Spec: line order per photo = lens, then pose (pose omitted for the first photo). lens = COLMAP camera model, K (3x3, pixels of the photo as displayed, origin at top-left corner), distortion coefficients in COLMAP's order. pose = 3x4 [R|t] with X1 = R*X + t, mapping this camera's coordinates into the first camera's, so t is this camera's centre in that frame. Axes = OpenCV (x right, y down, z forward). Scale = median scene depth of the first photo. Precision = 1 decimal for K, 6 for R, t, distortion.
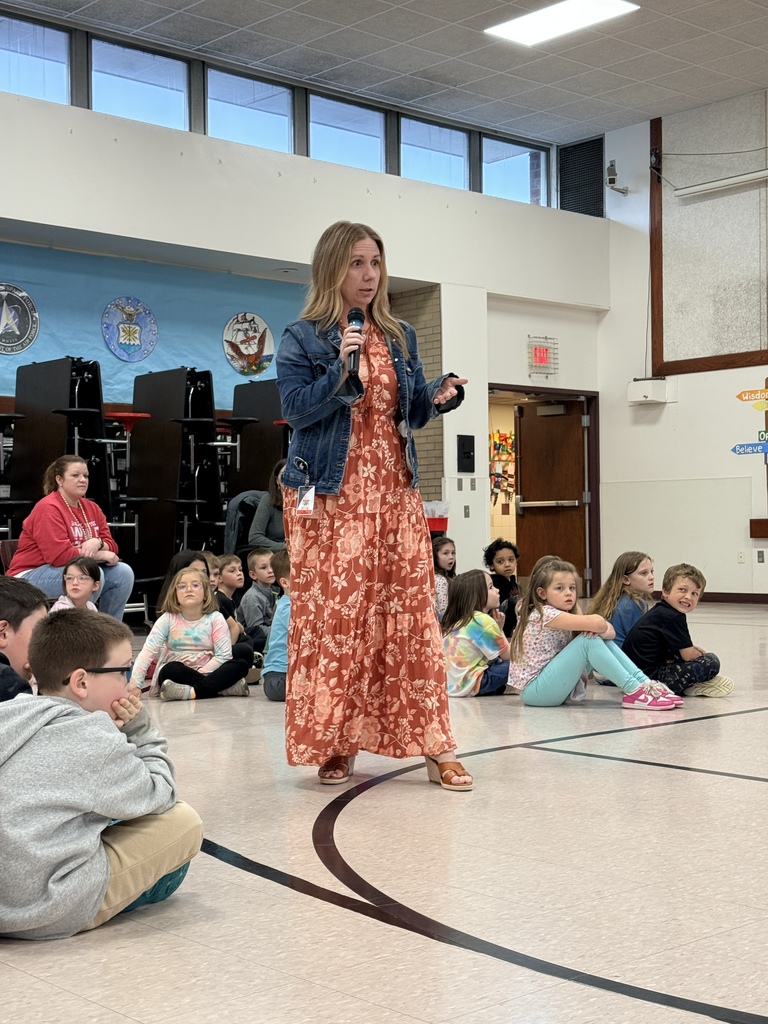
lens RADIAL K [[1462.7, 0, 384.4], [0, 1462.7, 508.0], [0, 0, 1]] dist [0.223860, 0.000000]
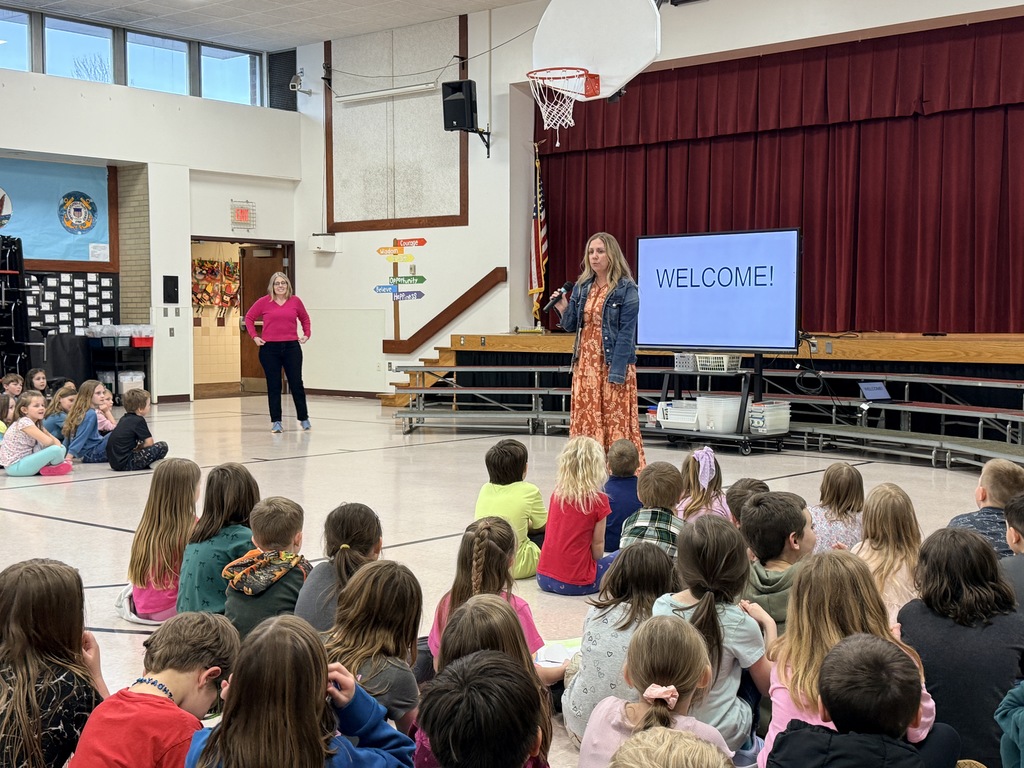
lens RADIAL K [[1377.6, 0, 511.7], [0, 1377.6, 387.1], [0, 0, 1]] dist [0.144242, 0.000000]
pose [[0.995145, 0.007808, 0.098108, 0.228191], [-0.014978, 0.997252, 0.072557, -0.042121], [-0.097272, -0.073675, 0.992527, -0.297712]]
